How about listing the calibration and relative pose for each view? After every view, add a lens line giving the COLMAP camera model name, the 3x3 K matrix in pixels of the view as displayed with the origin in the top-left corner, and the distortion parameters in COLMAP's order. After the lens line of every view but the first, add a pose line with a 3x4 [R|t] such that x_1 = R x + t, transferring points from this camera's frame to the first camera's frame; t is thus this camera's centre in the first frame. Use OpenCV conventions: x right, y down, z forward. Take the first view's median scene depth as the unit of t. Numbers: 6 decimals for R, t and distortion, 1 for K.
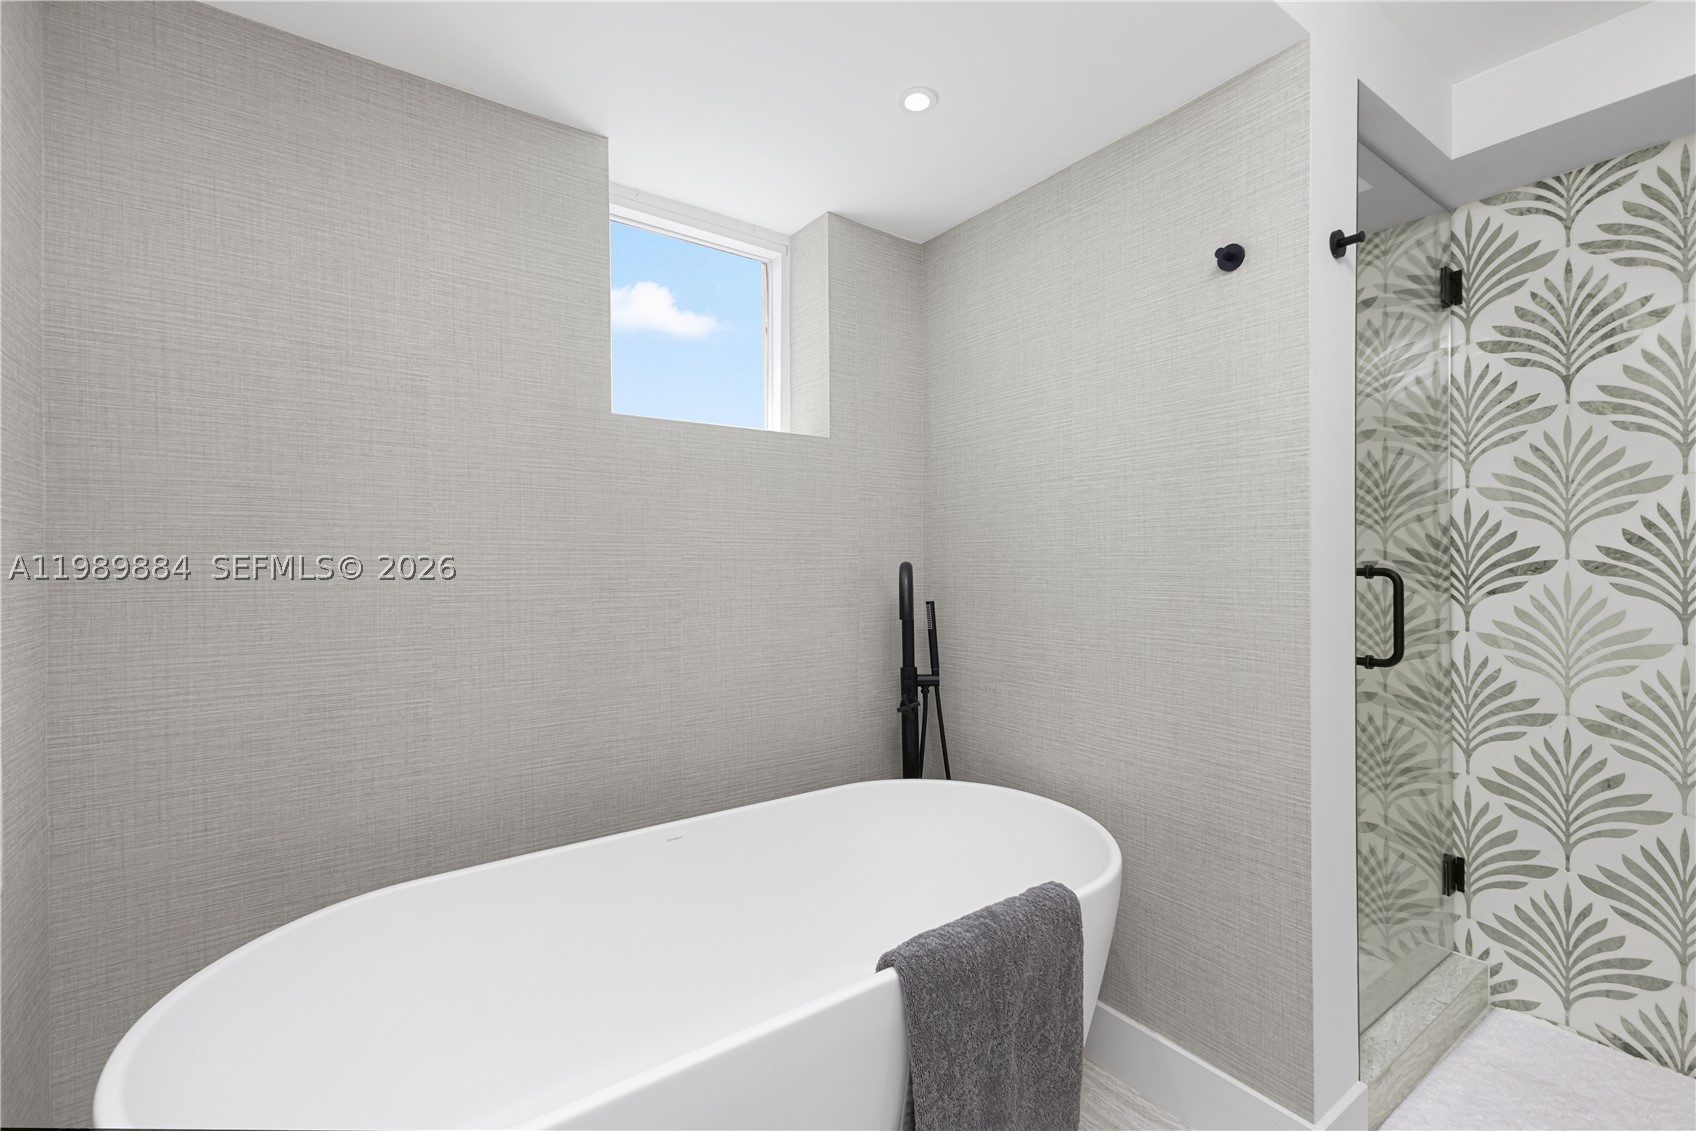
lens RADIAL K [[732.2, 0, 847.2], [0, 732.2, 562.1], [0, 0, 1]] dist [0.014530, -0.004495]
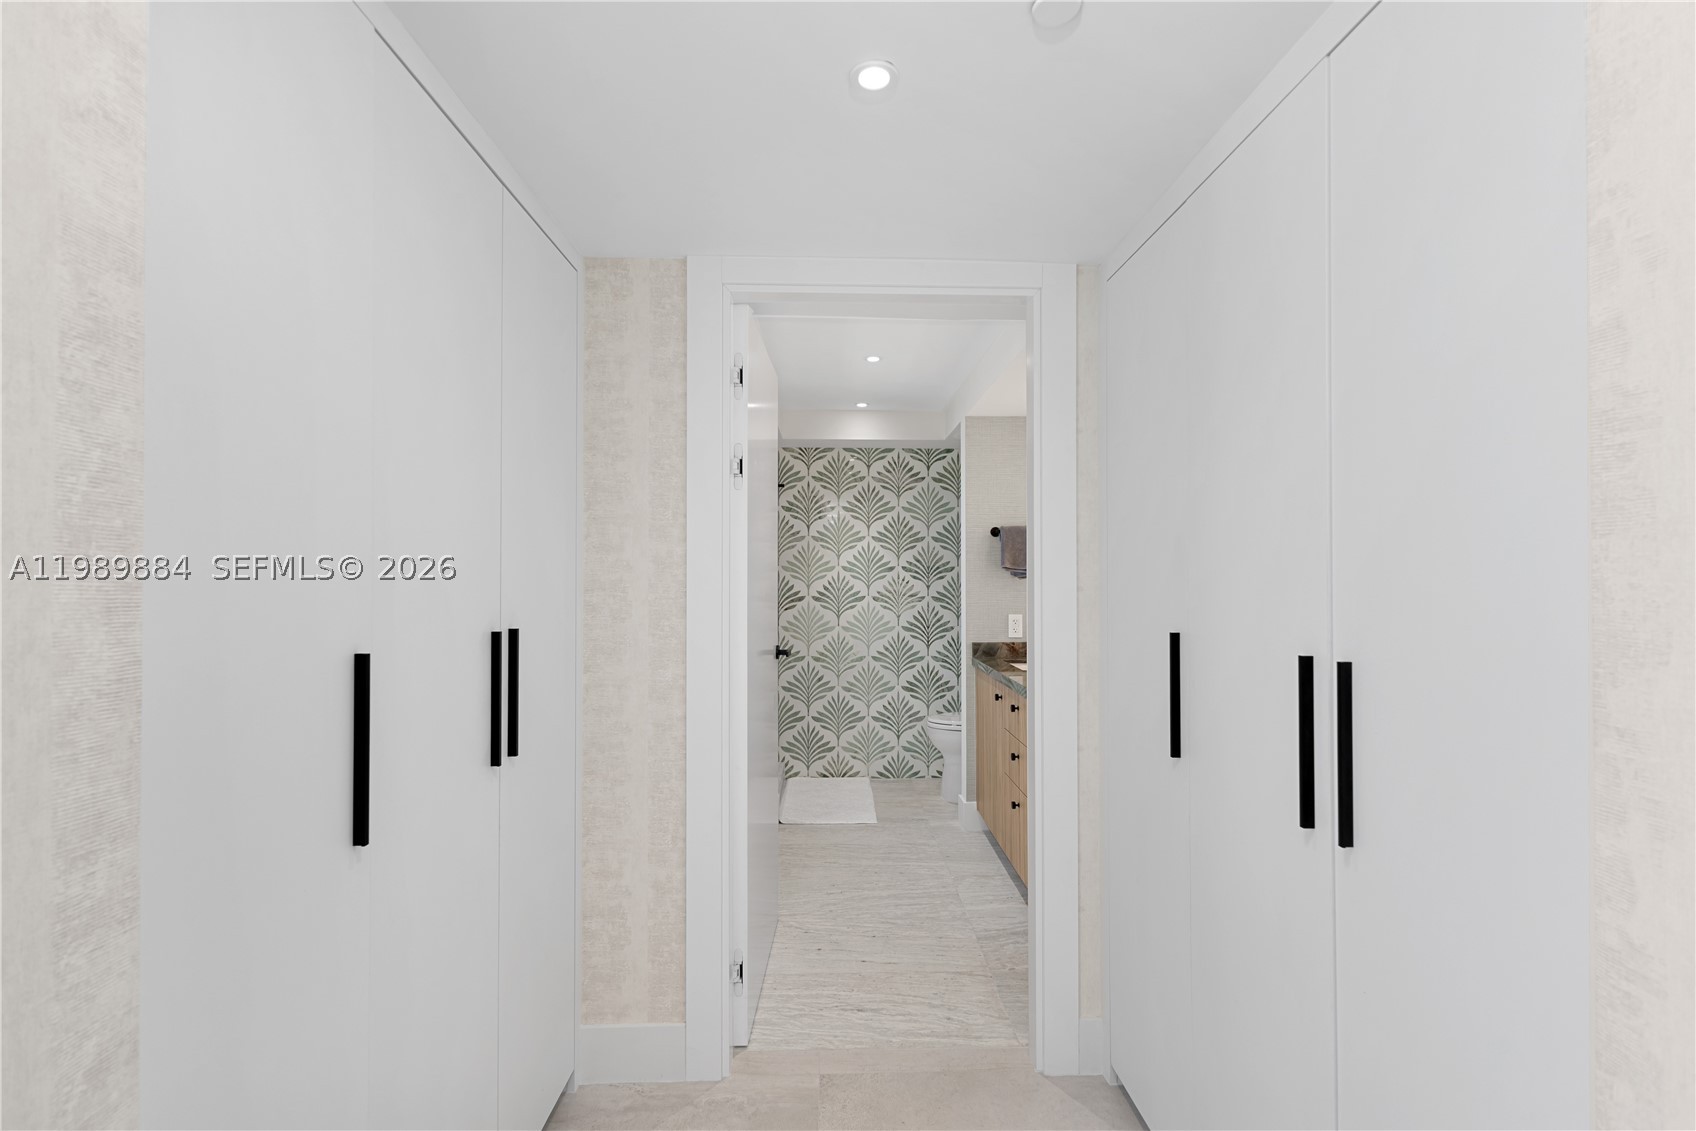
lens RADIAL K [[777.3, 0, 850.9], [0, 777.3, 565.6], [0, 0, 1]] dist [0.017507, 0.000114]
pose [[0.552379, 0.012581, 0.833498, -1.210390], [0.000616, 0.999880, -0.015501, -0.066945], [-0.833593, 0.009076, 0.552305, -0.628205]]
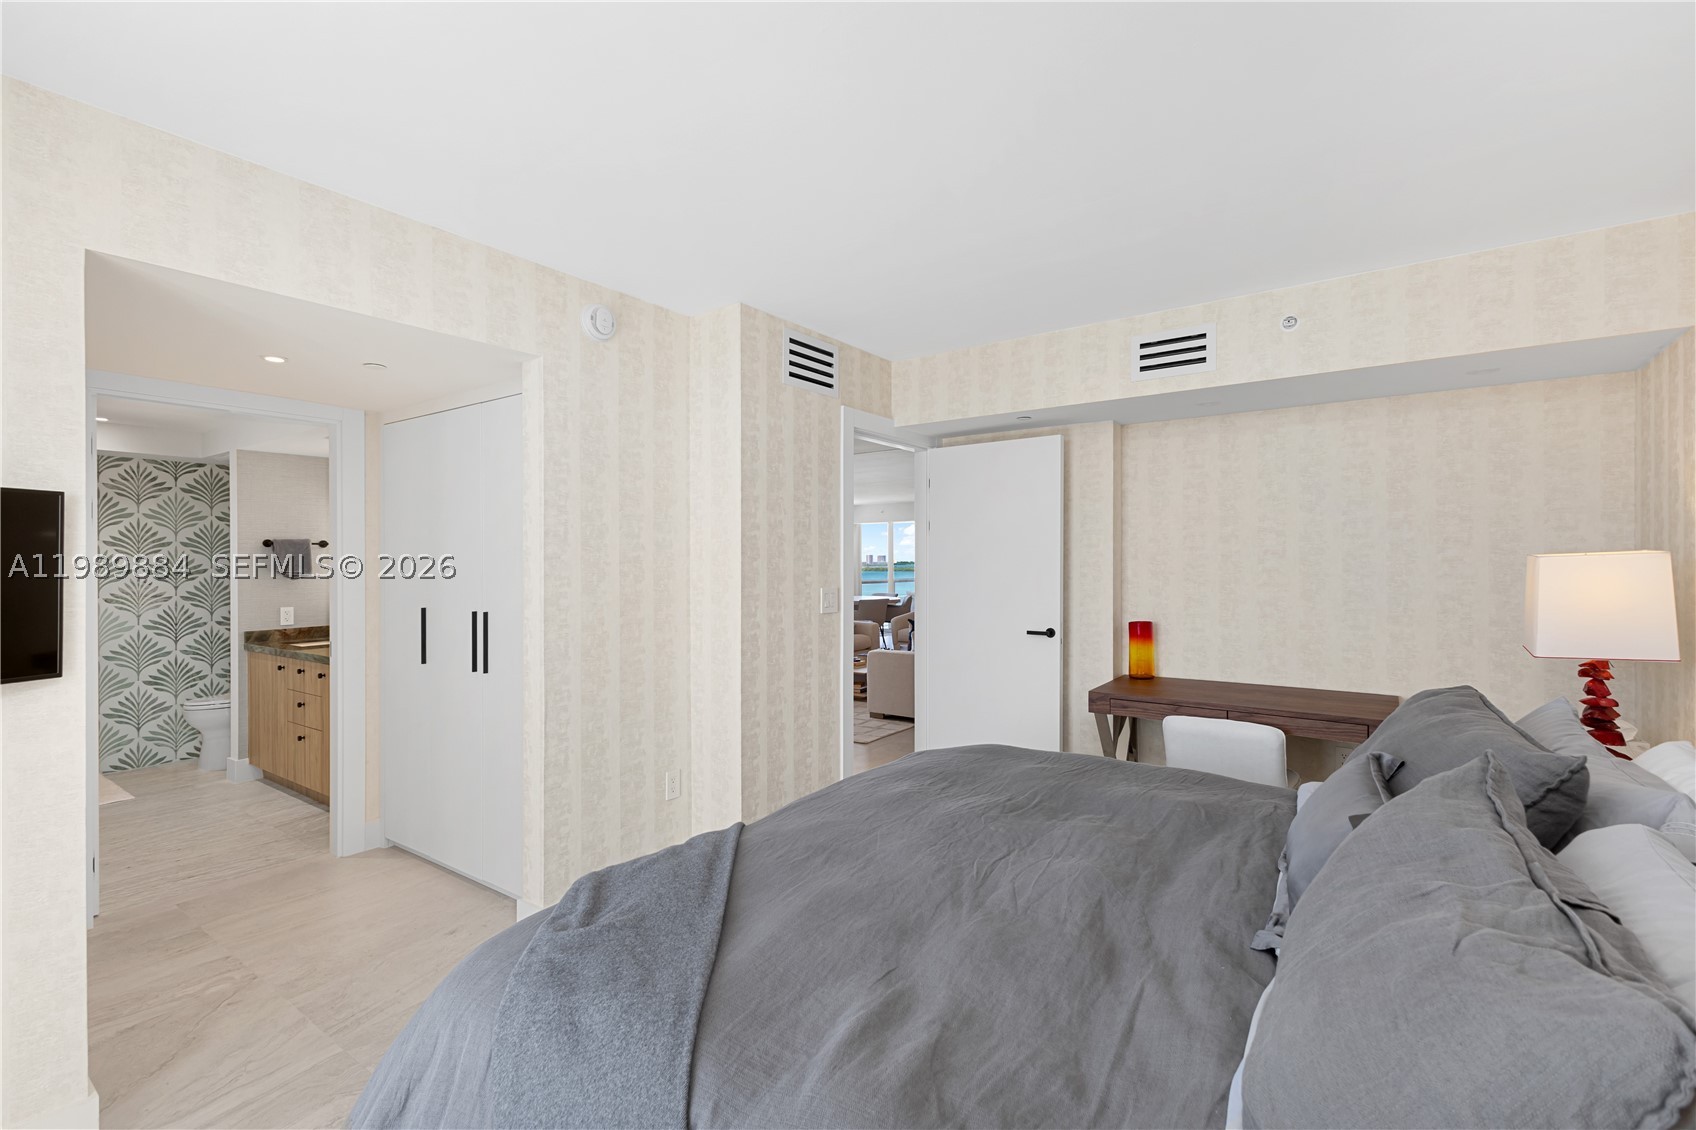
lens RADIAL K [[732.2, 0, 863.2], [0, 732.2, 560.7], [0, 0, 1]] dist [0.014530, -0.004495]
pose [[-0.348689, 0.004962, 0.937225, -2.378505], [0.009059, 0.999957, -0.001924, -0.108536], [-0.937195, 0.007819, -0.348719, -0.835693]]
